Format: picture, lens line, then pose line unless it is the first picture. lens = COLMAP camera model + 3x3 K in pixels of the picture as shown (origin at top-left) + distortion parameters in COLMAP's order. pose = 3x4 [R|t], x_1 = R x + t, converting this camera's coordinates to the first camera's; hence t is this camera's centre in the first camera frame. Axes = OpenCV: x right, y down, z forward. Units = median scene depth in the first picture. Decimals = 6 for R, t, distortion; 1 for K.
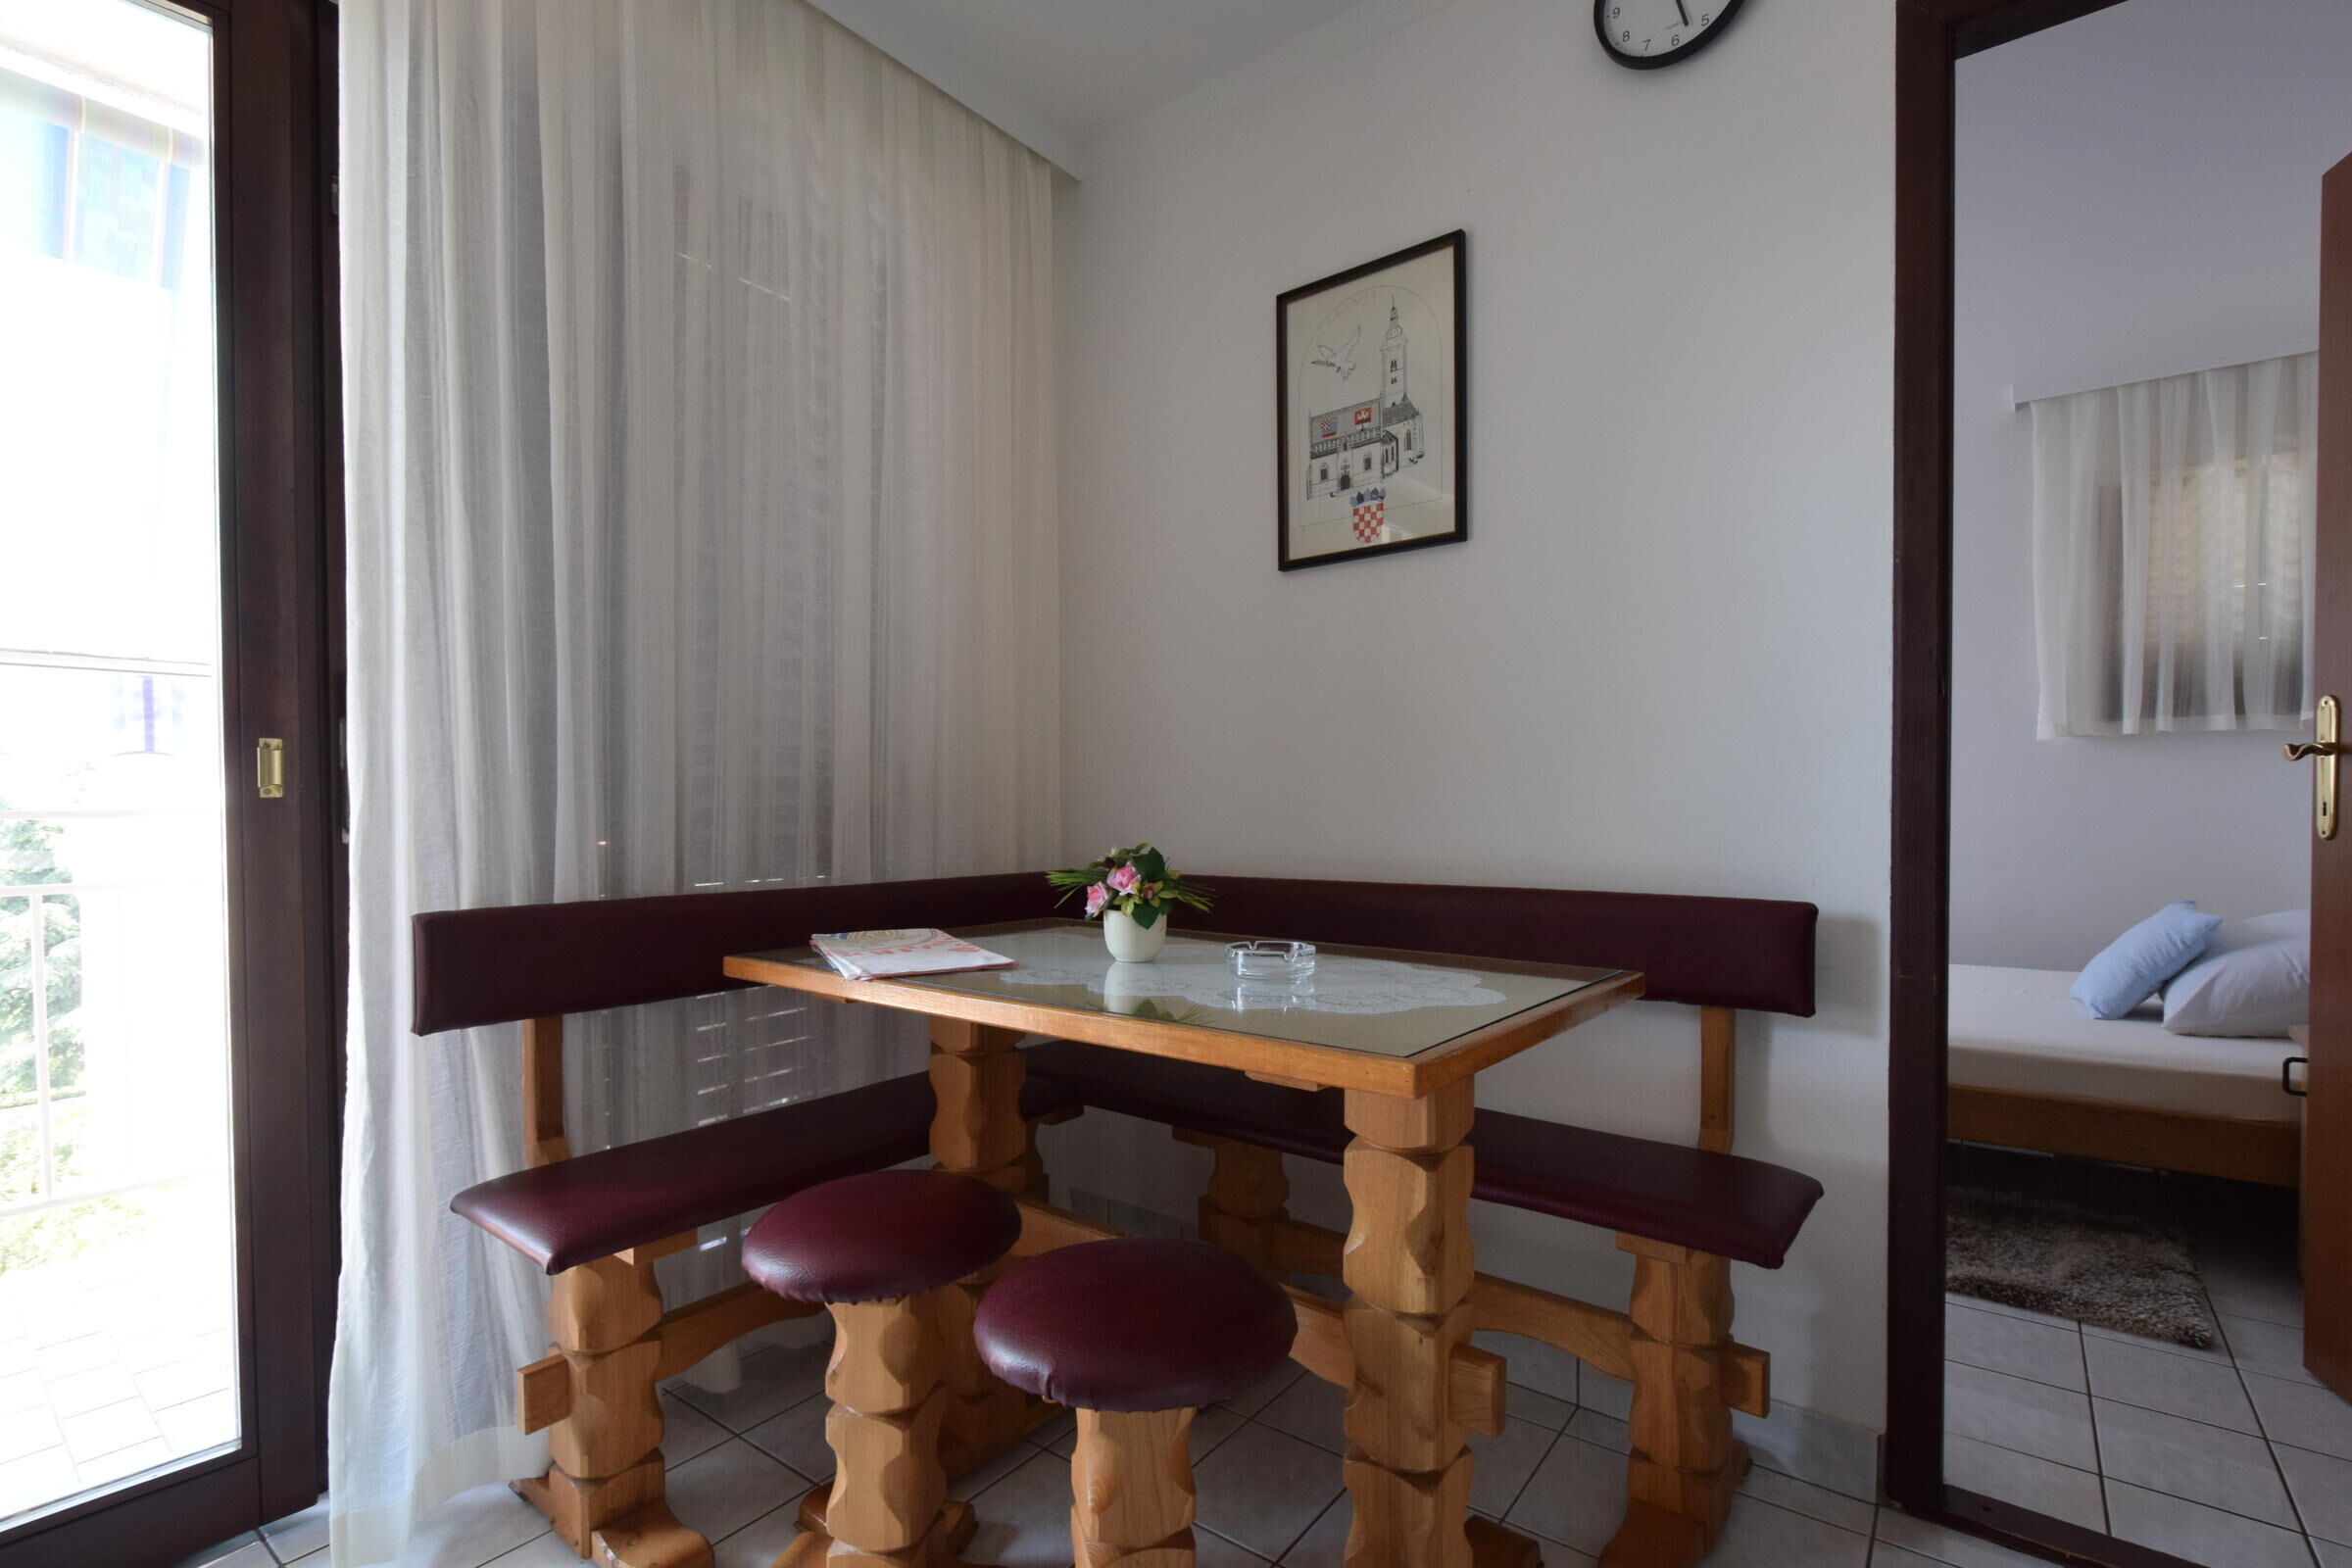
lens RADIAL K [[1041.6, 0, 1236.0], [0, 1041.6, 831.0], [0, 0, 1]] dist [0.000049, -0.000141]
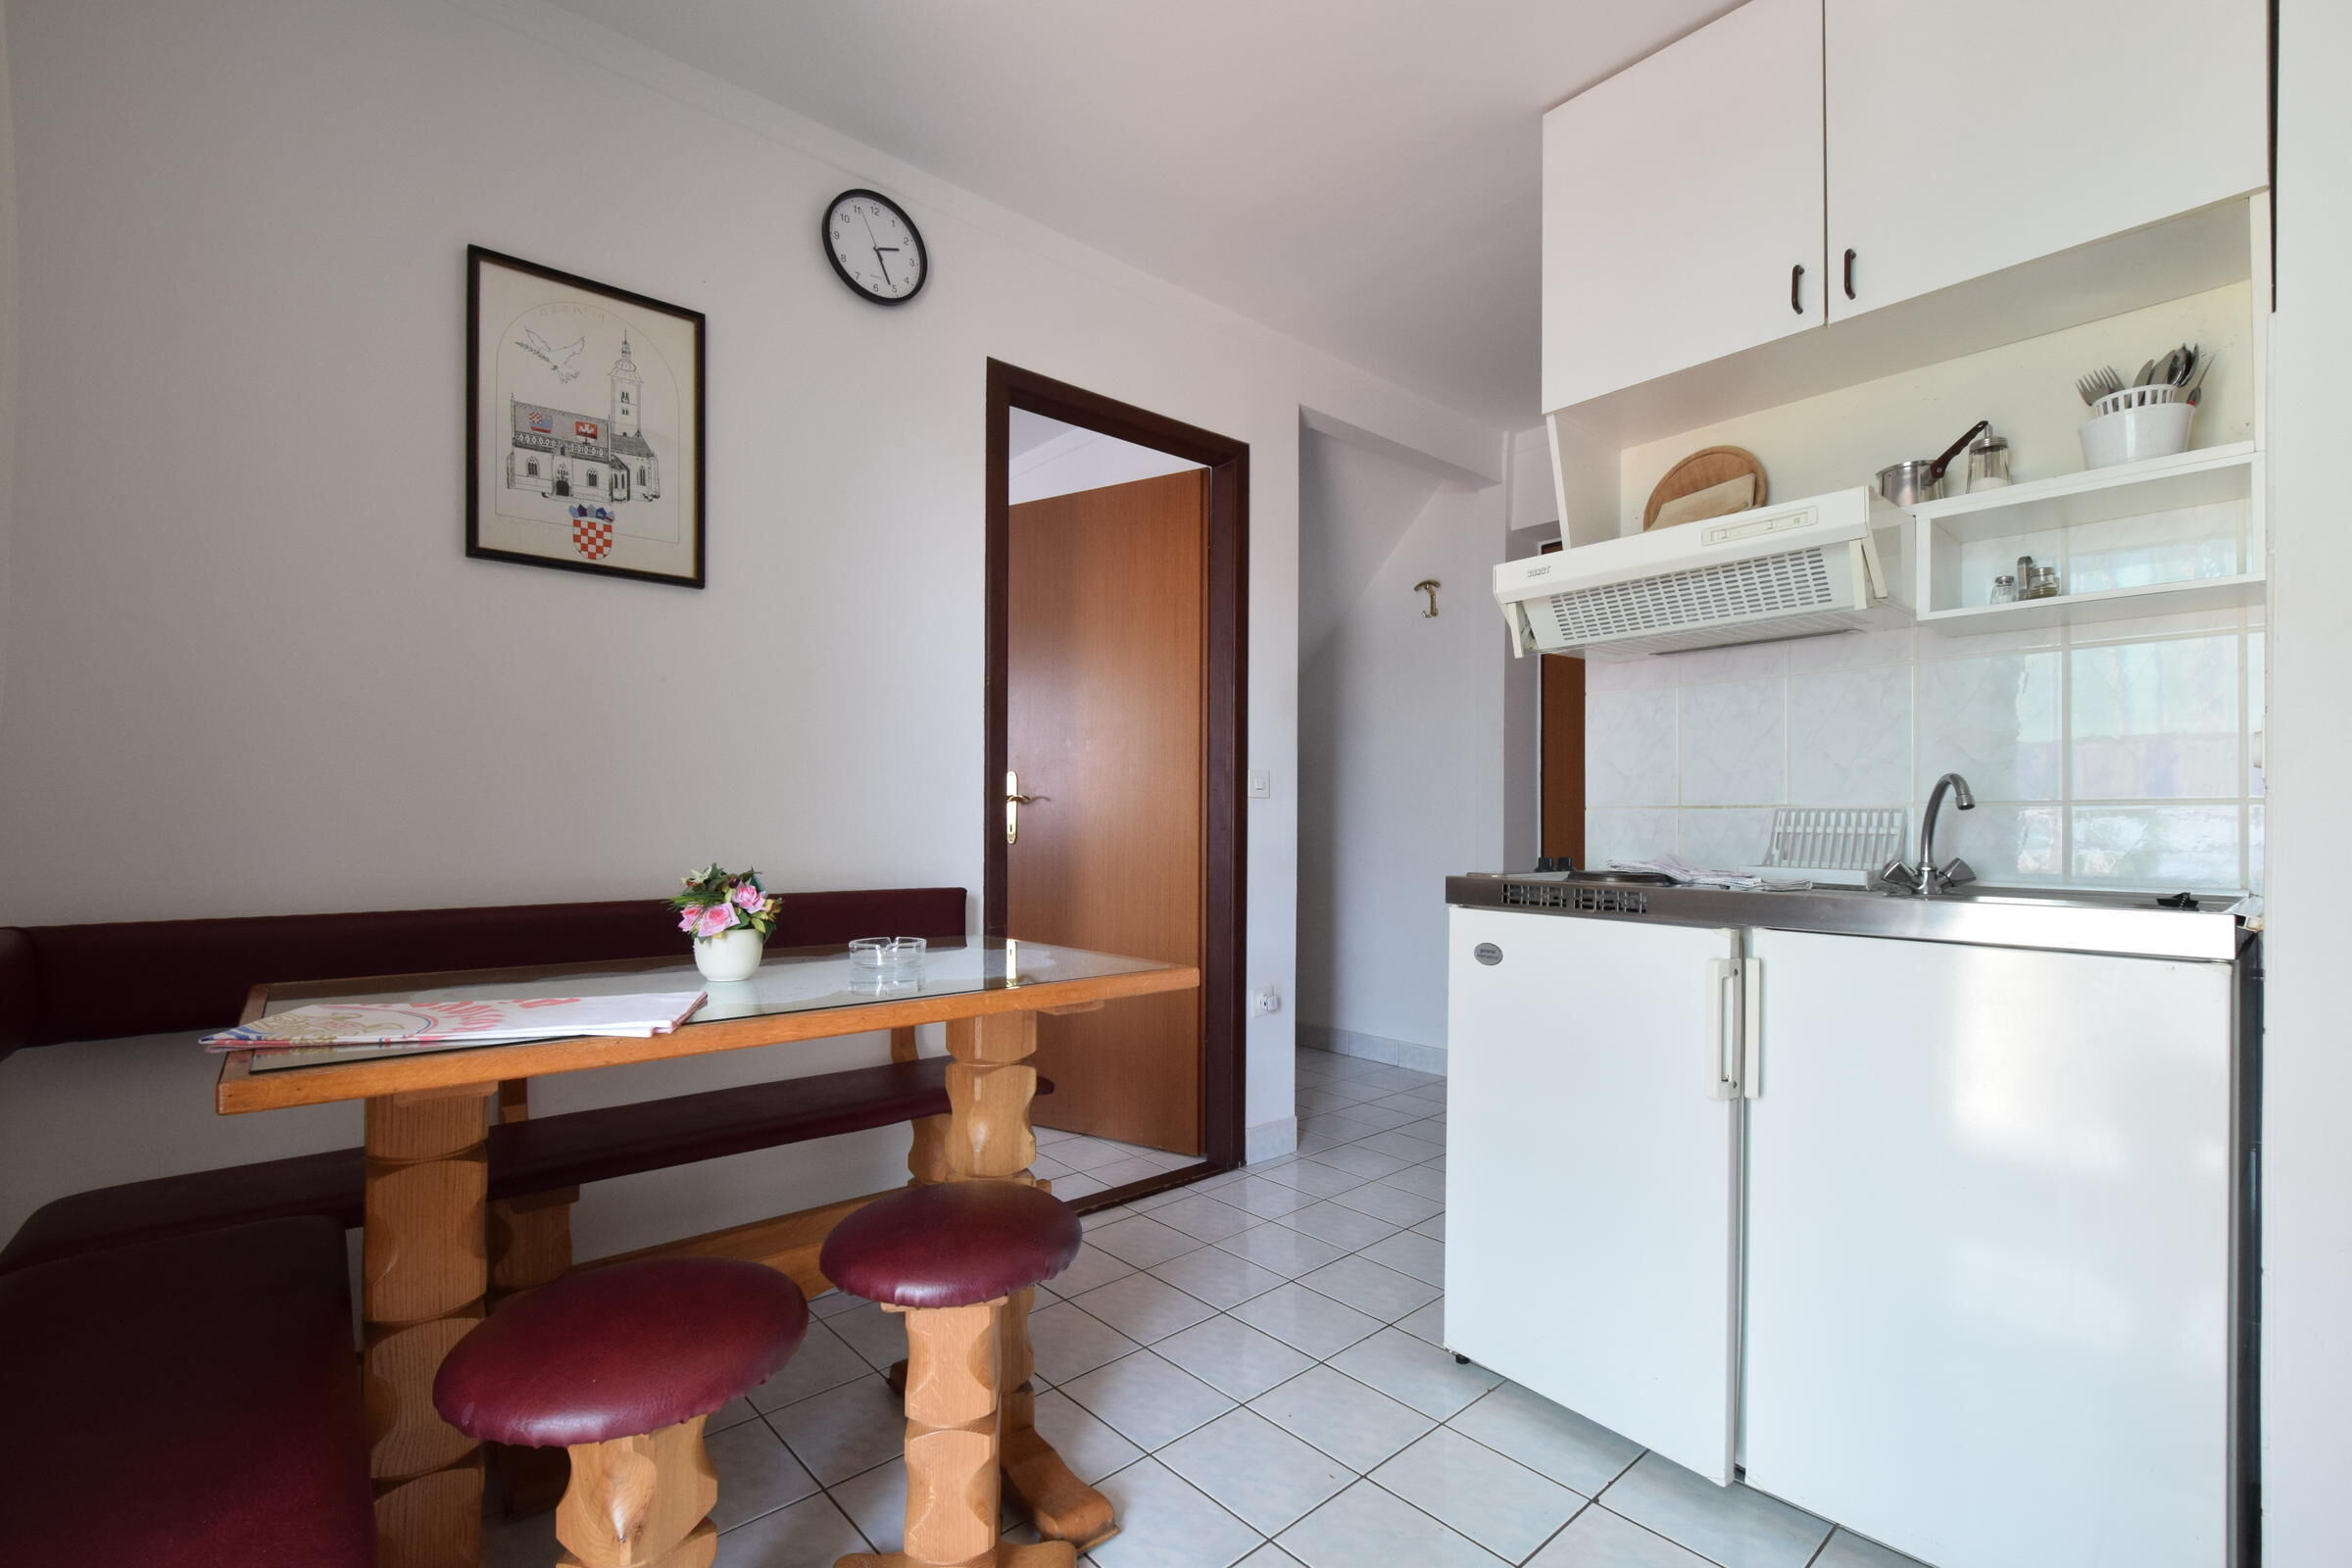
lens RADIAL K [[1041.6, 0, 1175.4], [0, 1041.6, 802.8], [0, 0, 1]] dist [0.000049, -0.000141]
pose [[0.229355, 0.021060, 0.973115, -0.704247], [0.019278, 0.999471, -0.026174, -0.010381], [-0.973152, 0.024763, 0.228827, 0.244984]]
